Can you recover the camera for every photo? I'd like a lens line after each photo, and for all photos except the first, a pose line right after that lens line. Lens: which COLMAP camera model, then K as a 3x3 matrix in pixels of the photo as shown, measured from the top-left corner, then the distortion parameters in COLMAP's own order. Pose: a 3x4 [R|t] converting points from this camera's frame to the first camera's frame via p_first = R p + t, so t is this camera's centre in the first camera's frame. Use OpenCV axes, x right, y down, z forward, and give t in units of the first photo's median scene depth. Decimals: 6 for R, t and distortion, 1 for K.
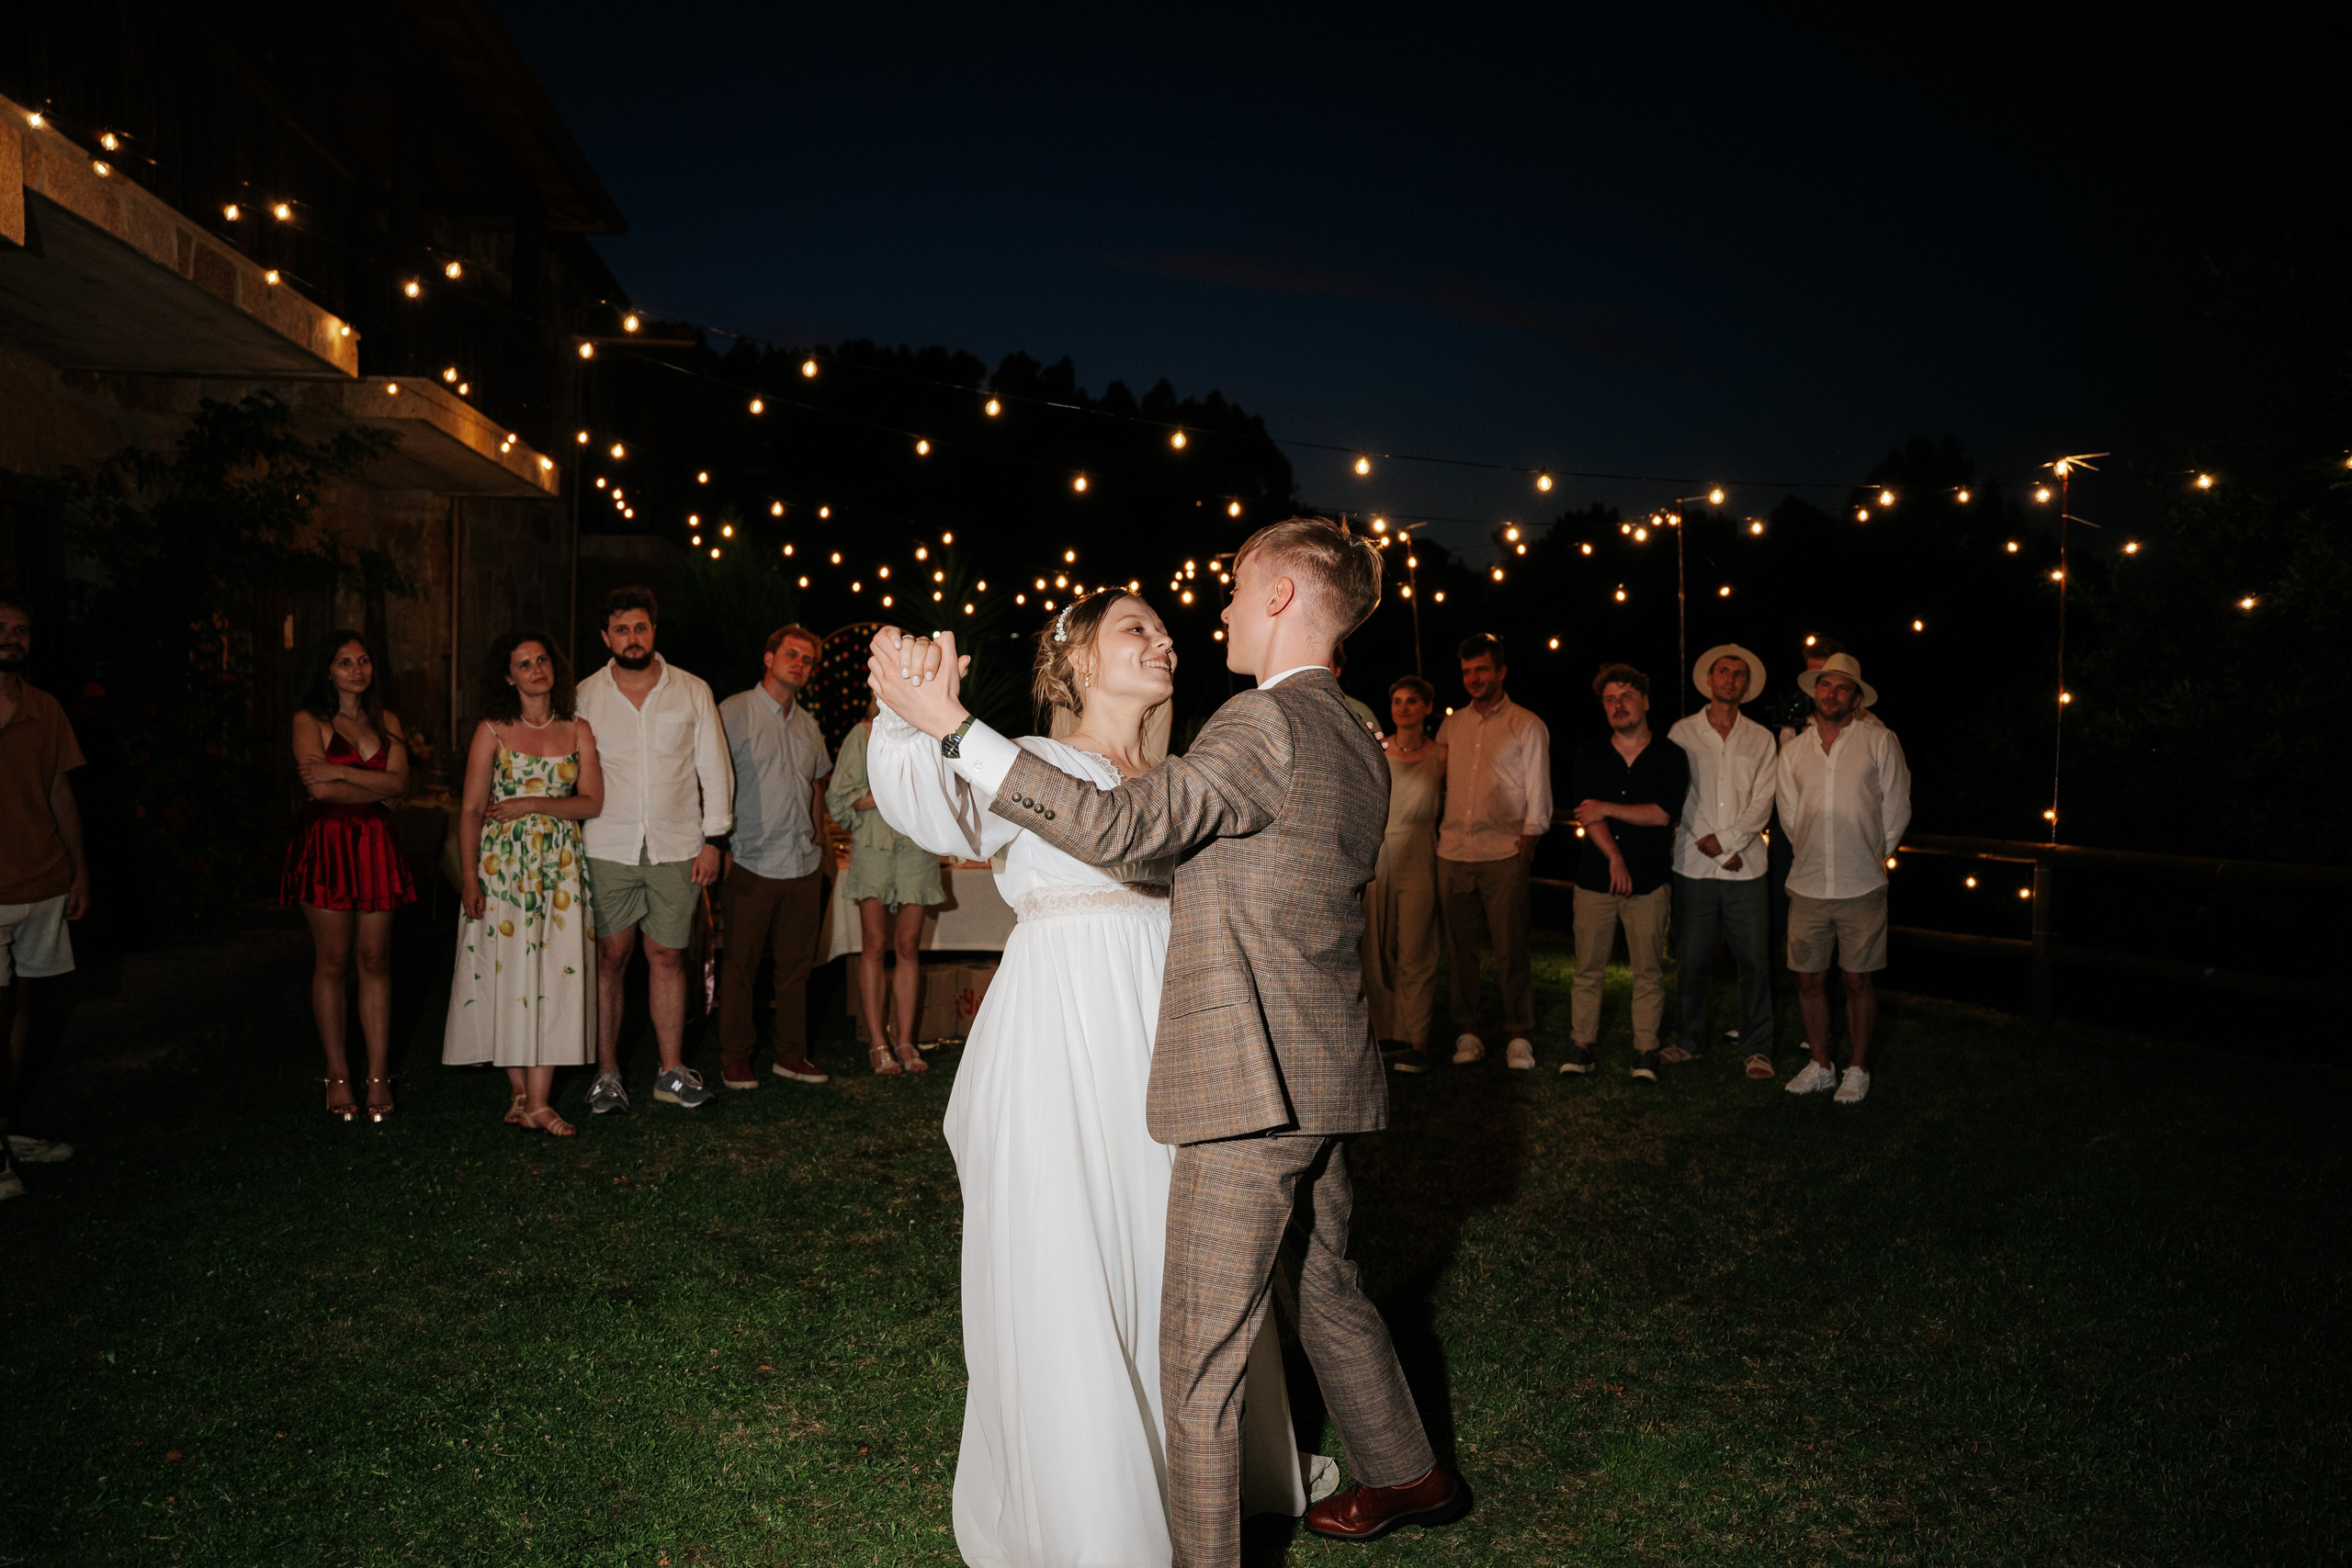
lens RADIAL K [[1587.7, 0, 1176.0], [0, 1587.7, 784.0], [0, 0, 1]] dist [-0.176819, 0.106641]
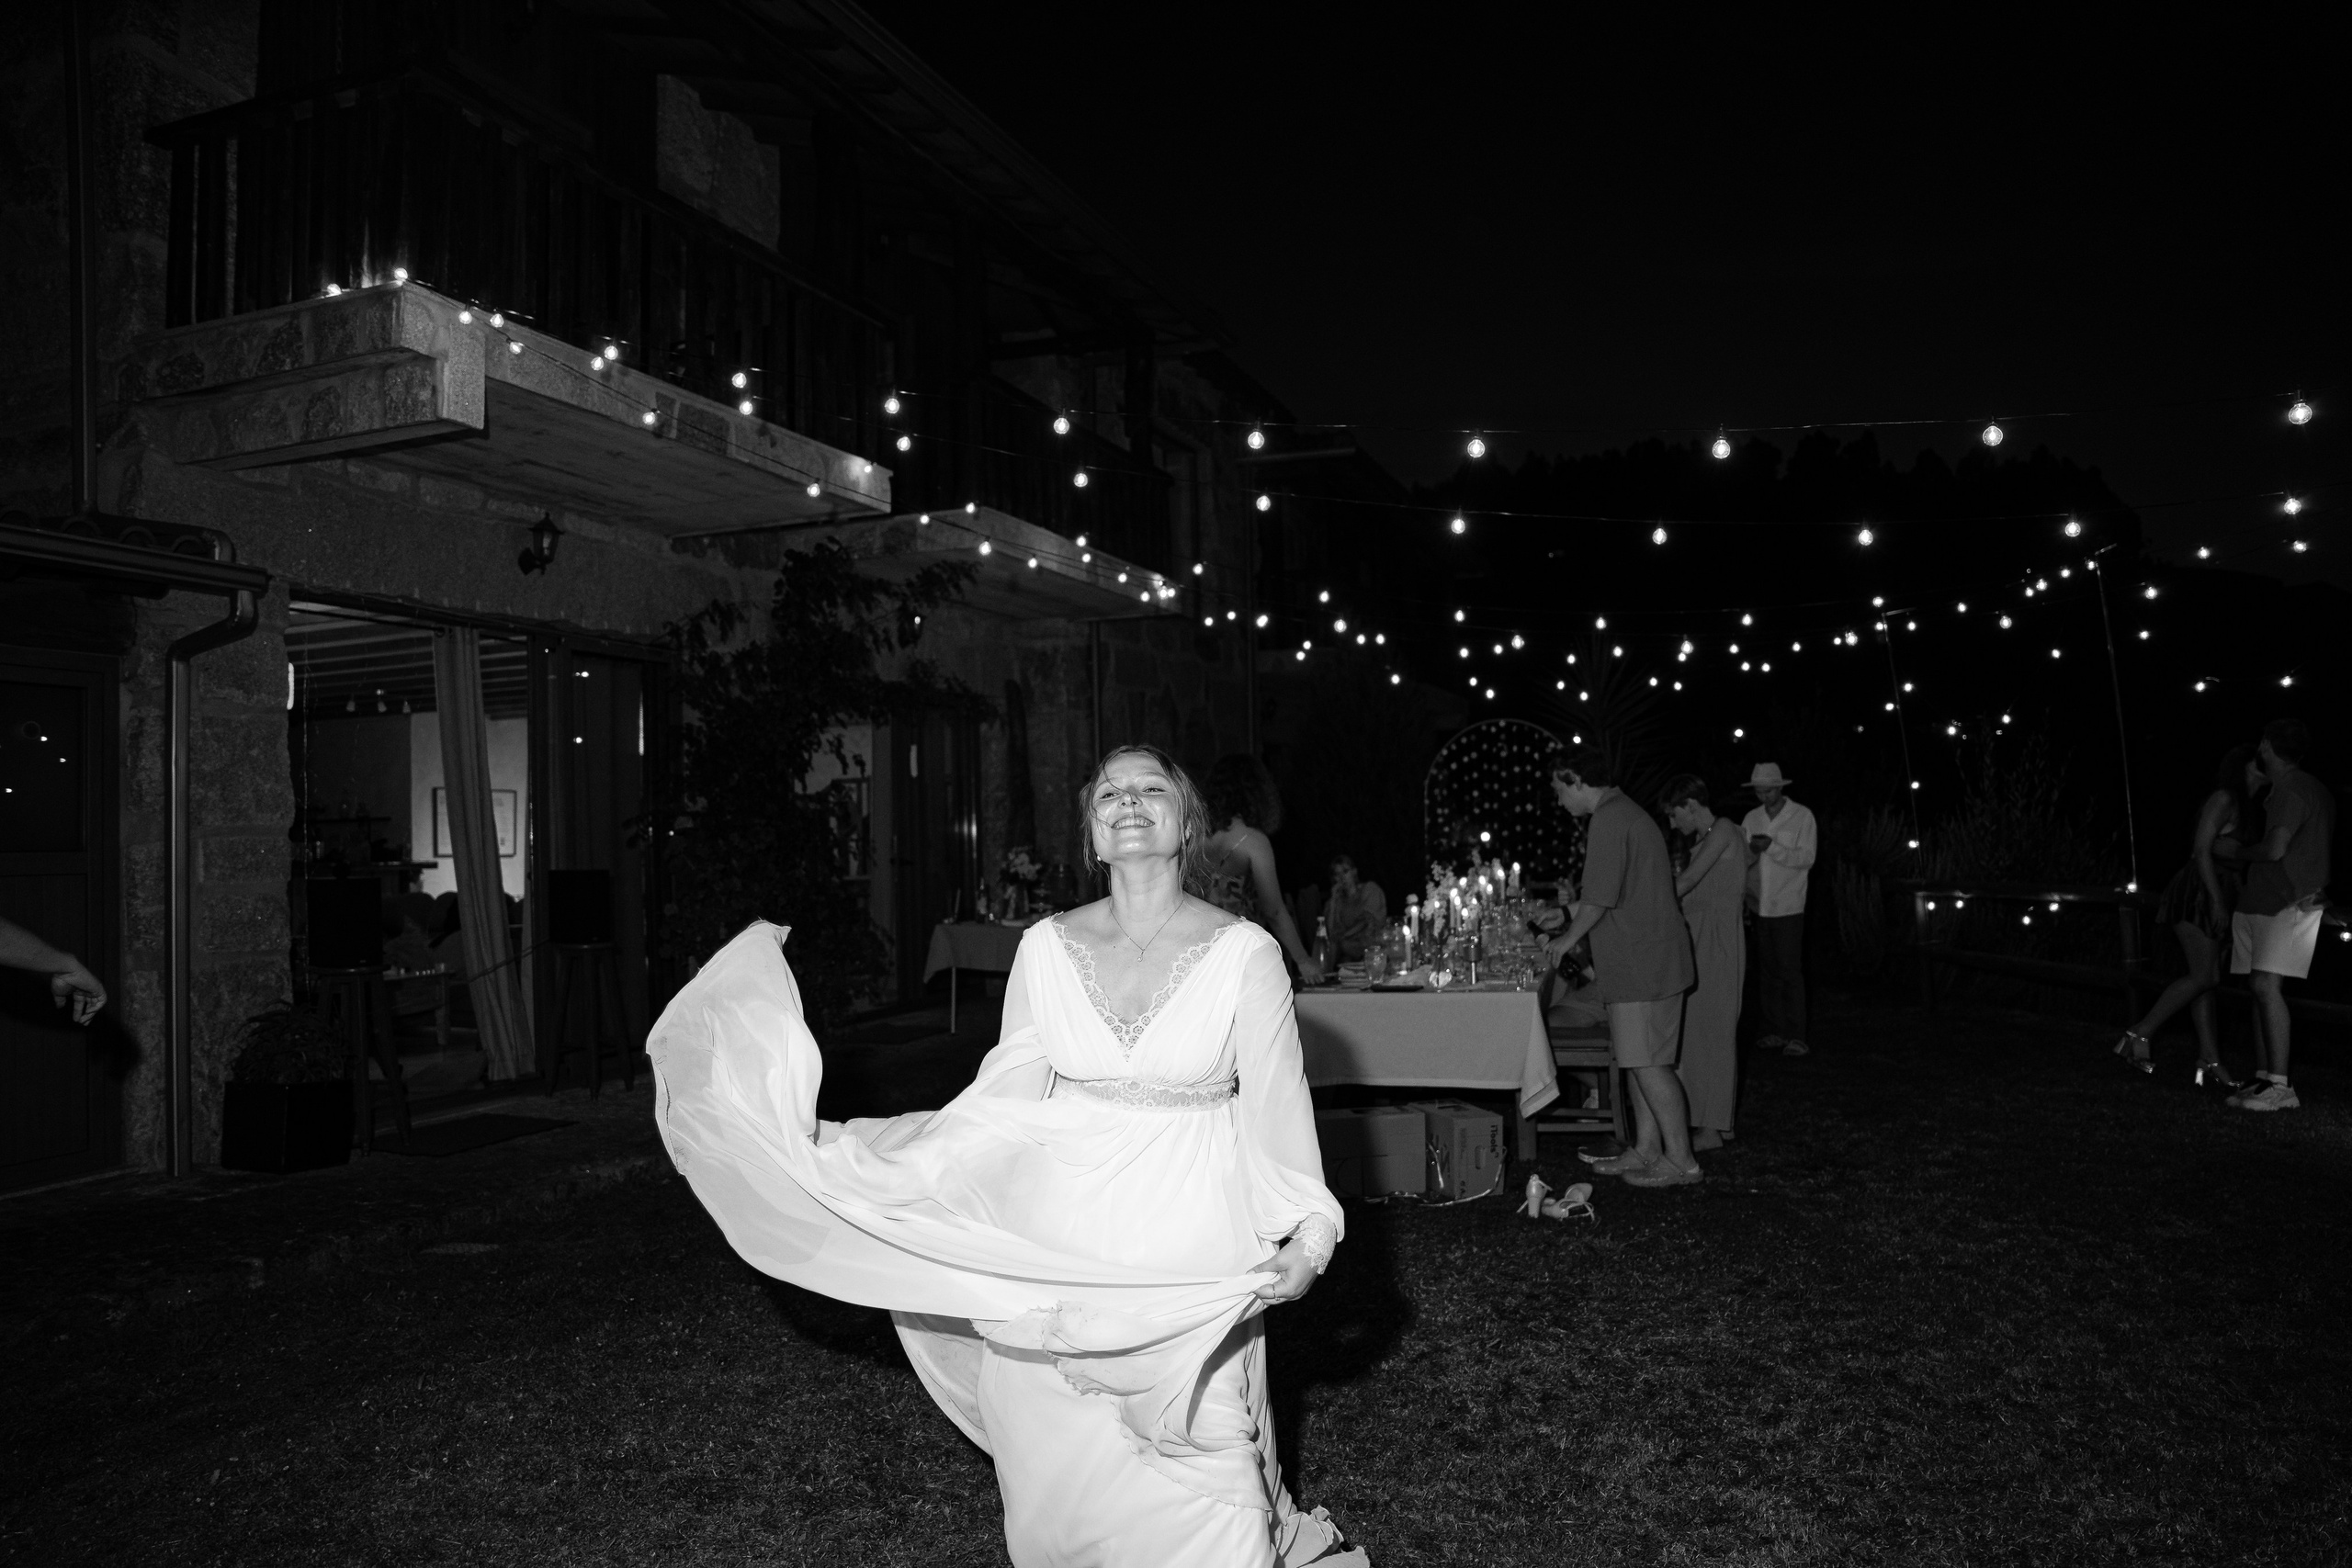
lens RADIAL K [[1587.7, 0, 1176.0], [0, 1587.7, 784.0], [0, 0, 1]] dist [-0.176819, 0.106641]
pose [[0.872408, -0.053364, -0.485857, 0.093970], [0.020257, 0.997116, -0.073144, -0.000265], [0.488359, 0.053969, 0.870973, 0.108299]]
